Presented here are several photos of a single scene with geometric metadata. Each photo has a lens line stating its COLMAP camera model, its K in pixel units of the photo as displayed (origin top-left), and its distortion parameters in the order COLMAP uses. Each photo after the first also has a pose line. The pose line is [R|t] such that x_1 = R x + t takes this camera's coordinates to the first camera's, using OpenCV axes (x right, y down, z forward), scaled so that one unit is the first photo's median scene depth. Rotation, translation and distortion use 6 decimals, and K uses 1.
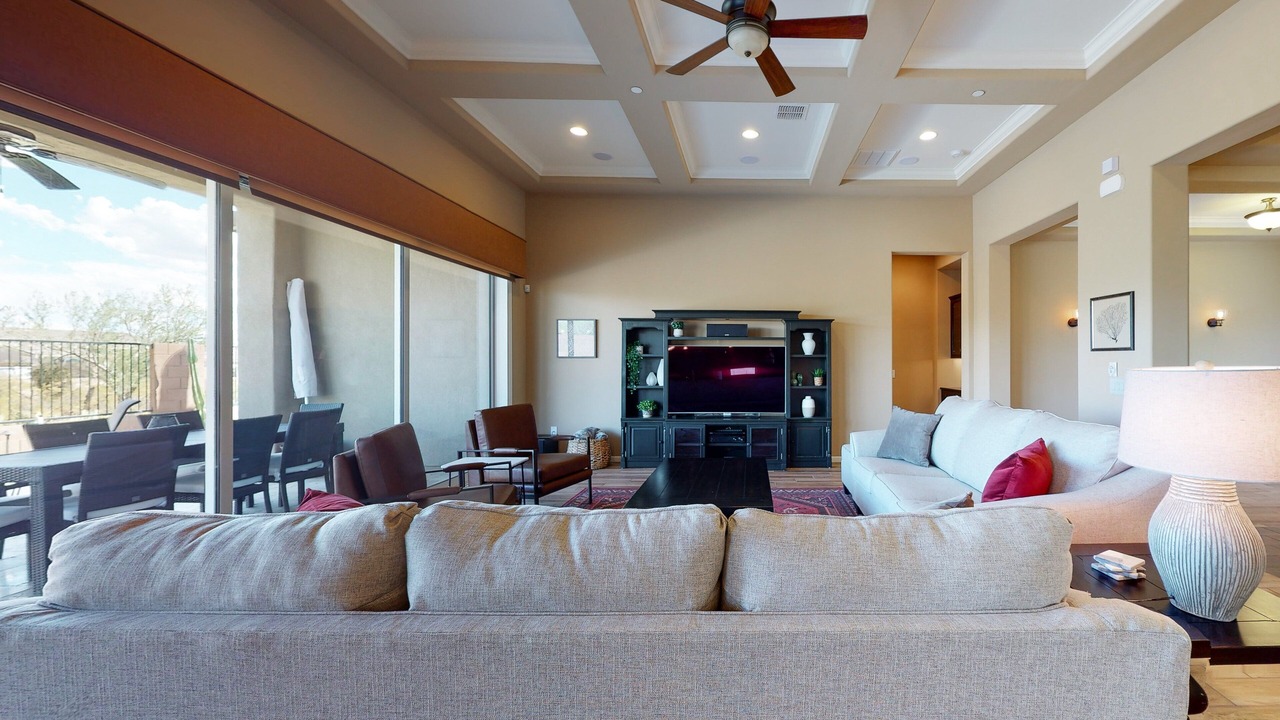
lens RADIAL K [[483.0, 0, 644.7], [0, 483.0, 361.2], [0, 0, 1]] dist [-0.000614, -0.000027]
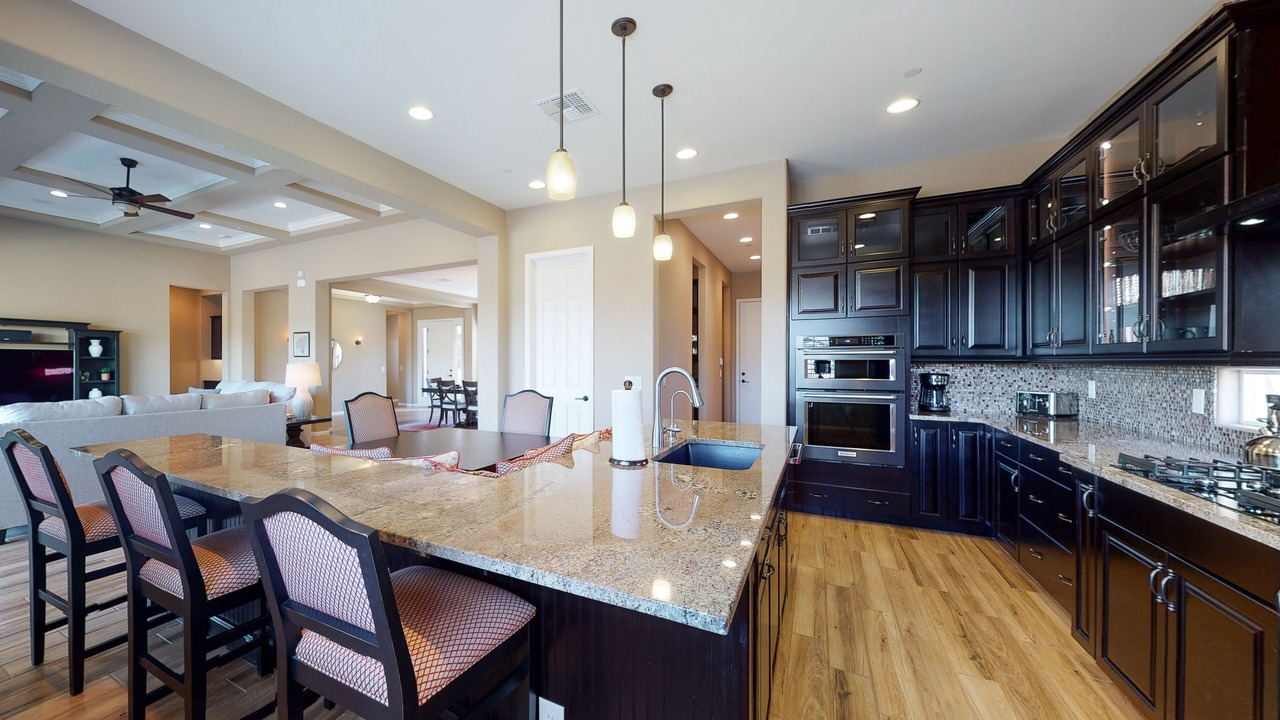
lens RADIAL K [[483.0, 0, 644.7], [0, 483.0, 361.2], [0, 0, 1]] dist [-0.000614, -0.000027]
pose [[0.237659, -0.000223, 0.971349, -0.565889], [0.002401, 0.999997, -0.000358, 0.002831], [-0.971346, 0.002418, 0.237659, -0.733642]]
